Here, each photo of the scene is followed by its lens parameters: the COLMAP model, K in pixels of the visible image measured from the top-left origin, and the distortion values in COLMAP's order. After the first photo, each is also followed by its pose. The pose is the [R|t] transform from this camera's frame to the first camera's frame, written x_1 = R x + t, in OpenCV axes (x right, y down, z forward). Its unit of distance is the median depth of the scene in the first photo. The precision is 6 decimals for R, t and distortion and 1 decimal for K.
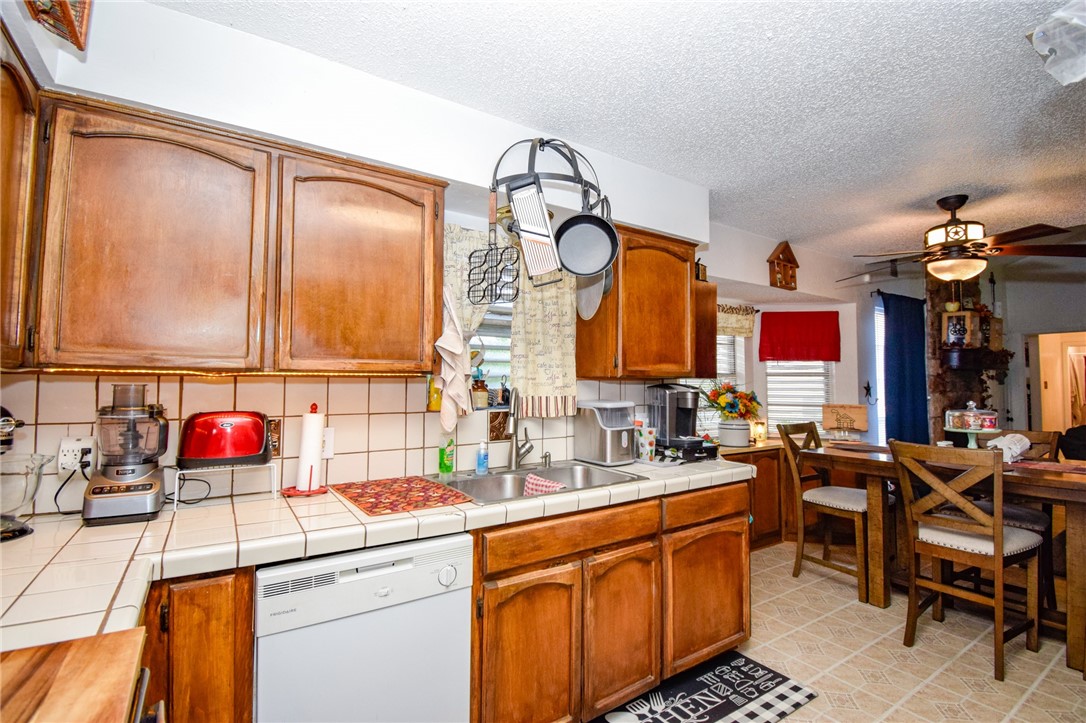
lens RADIAL K [[493.7, 0, 545.8], [0, 493.7, 361.1], [0, 0, 1]] dist [0.023719, -0.029798]
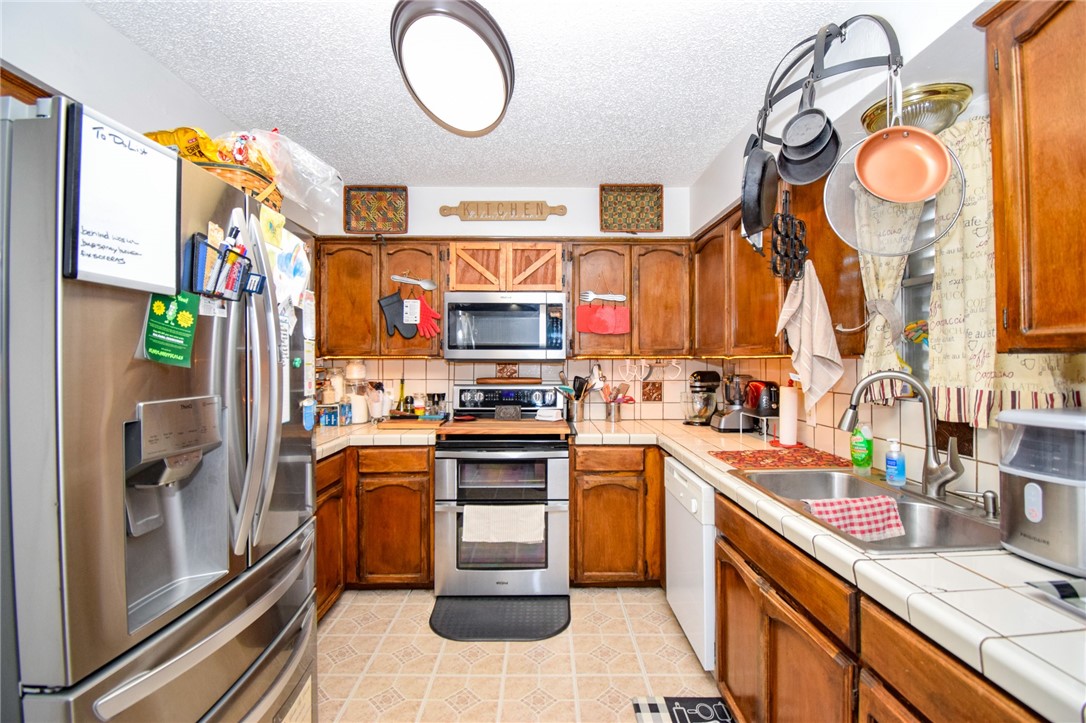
lens RADIAL K [[486.7, 0, 543.0], [0, 486.7, 361.5], [0, 0, 1]] dist [0.020958, -0.026058]
pose [[-0.542271, 0.001970, -0.840201, 0.702839], [0.040299, 0.998907, -0.023667, 0.031762], [0.839237, -0.046693, -0.541758, 0.852666]]
